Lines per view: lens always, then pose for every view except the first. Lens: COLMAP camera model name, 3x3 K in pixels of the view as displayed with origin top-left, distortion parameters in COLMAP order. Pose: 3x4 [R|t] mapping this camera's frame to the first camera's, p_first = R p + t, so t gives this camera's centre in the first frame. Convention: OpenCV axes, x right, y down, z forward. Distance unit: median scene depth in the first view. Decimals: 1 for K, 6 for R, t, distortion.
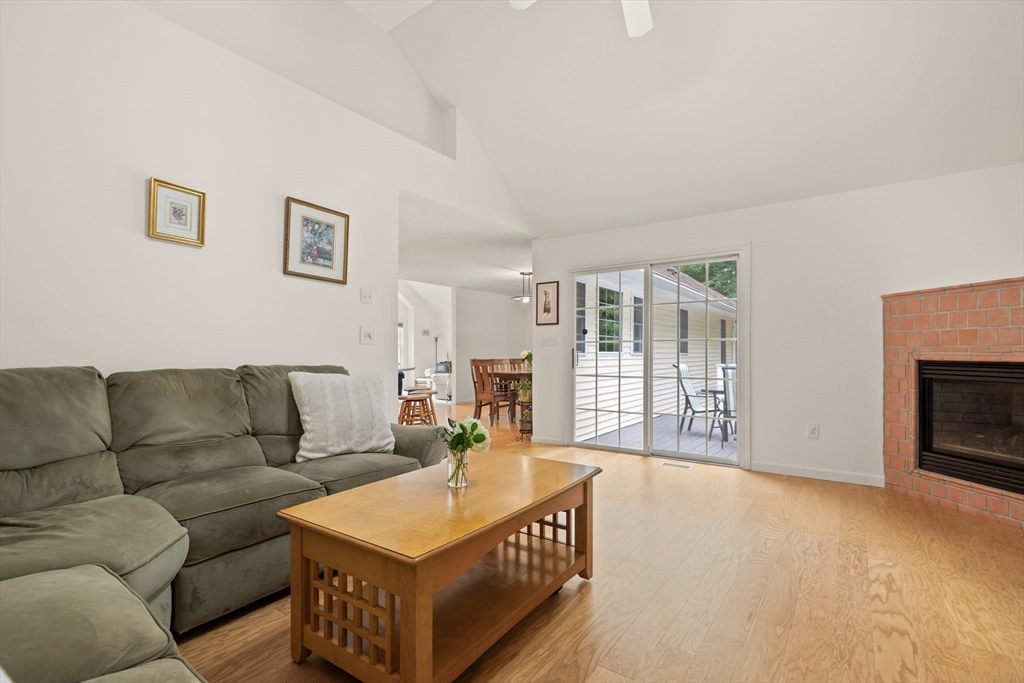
lens RADIAL K [[470.8, 0, 512.4], [0, 470.8, 353.6], [0, 0, 1]] dist [0.003418, 0.000034]
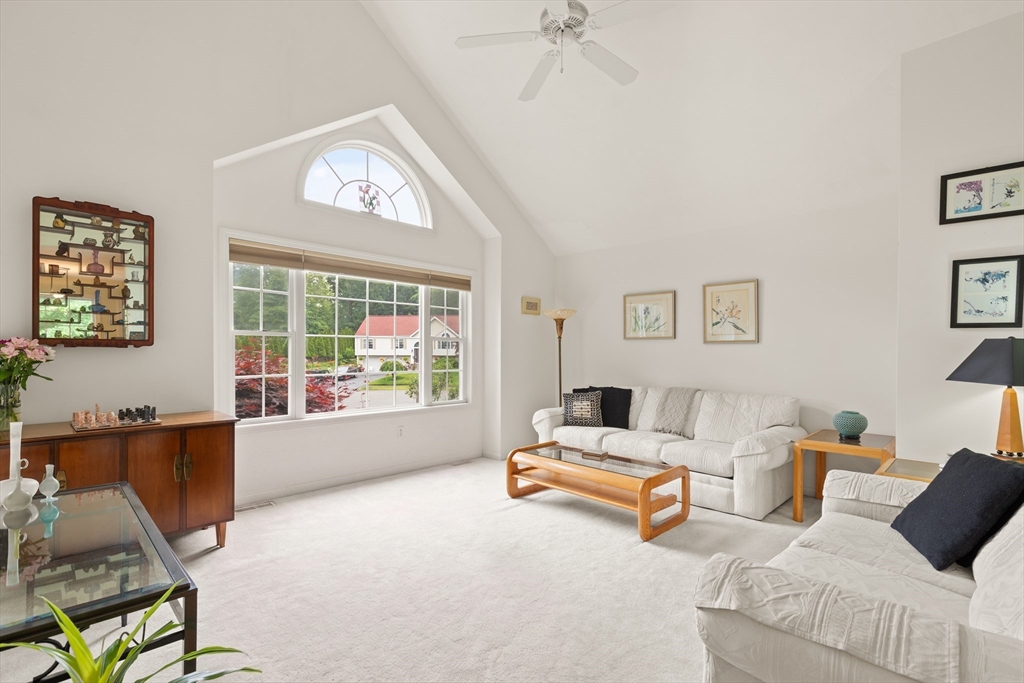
lens RADIAL K [[470.8, 0, 512.4], [0, 470.8, 353.6], [0, 0, 1]] dist [0.003418, 0.000034]
pose [[0.988365, 0.006384, -0.151965, -0.626874], [-0.005346, 0.999960, 0.007238, -0.043600], [0.152005, -0.006341, 0.988359, 2.781941]]
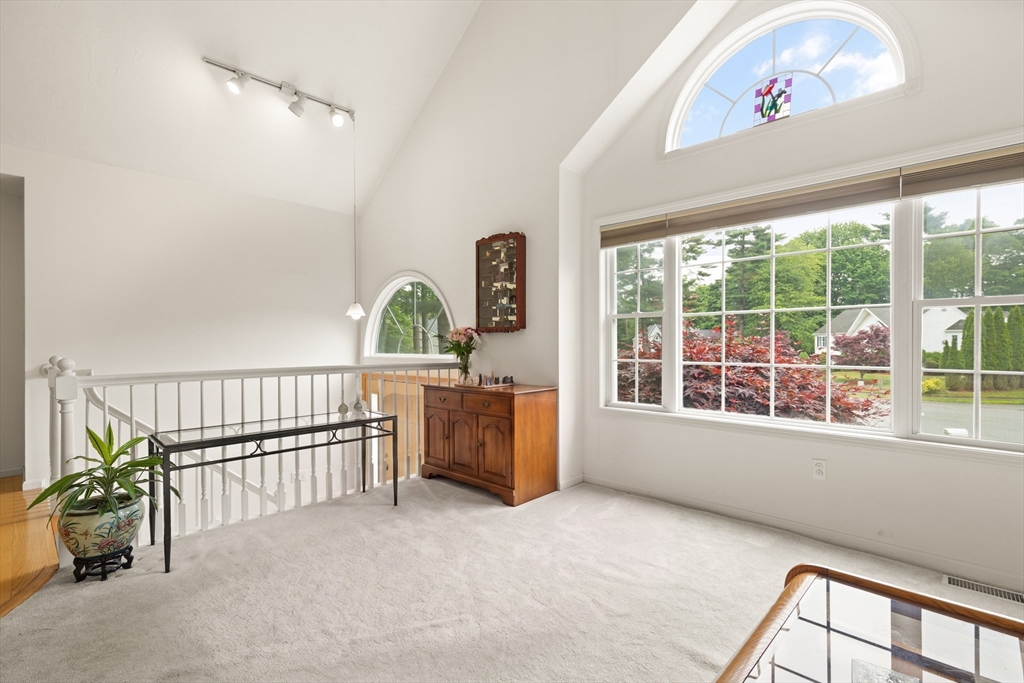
lens RADIAL K [[469.4, 0, 506.7], [0, 469.4, 344.5], [0, 0, 1]] dist [0.001819, 0.000284]
pose [[-0.156298, 0.003071, -0.987705, -0.289306], [0.004835, 0.999986, 0.002344, -0.017227], [0.987698, -0.004409, -0.156310, 3.672082]]
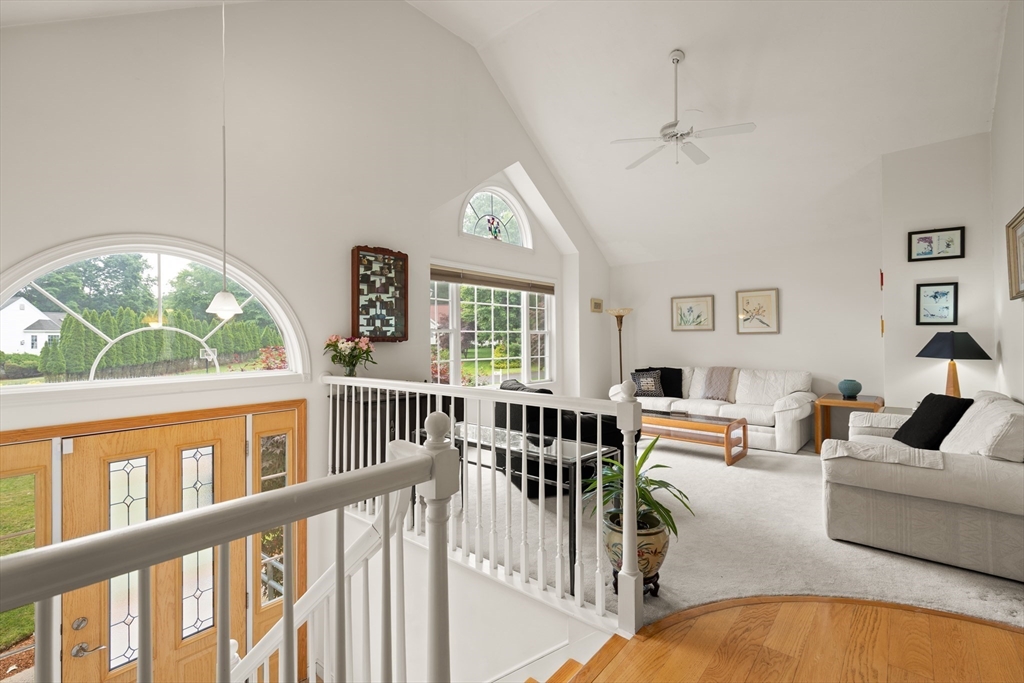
lens RADIAL K [[460.2, 0, 510.0], [0, 460.2, 333.4], [0, 0, 1]] dist [-0.000445, -0.000159]
pose [[0.995577, -0.005700, -0.093771, -1.005822], [0.004733, 0.999933, -0.010529, -0.053805], [0.093825, 0.010038, 0.995538, 2.324014]]
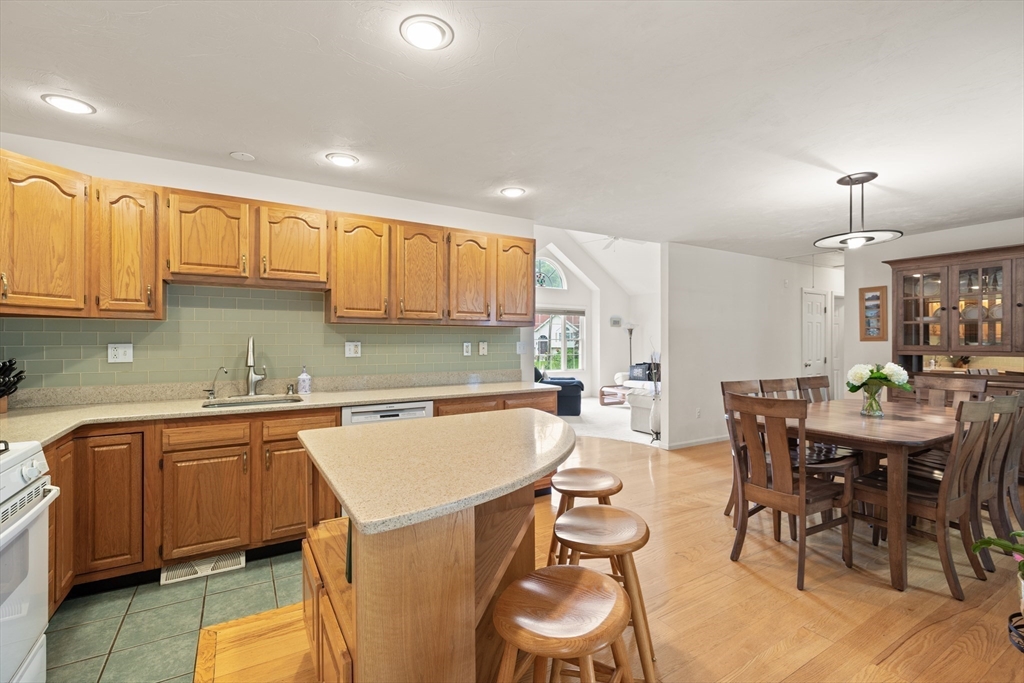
lens RADIAL K [[458.0, 0, 514.3], [0, 458.0, 343.2], [0, 0, 1]] dist [0.008495, 0.000155]
pose [[0.919869, 0.001214, -0.392224, -0.217863], [-0.000024, 0.999995, 0.003038, -0.063131], [0.392226, -0.002785, 0.919865, 1.227316]]
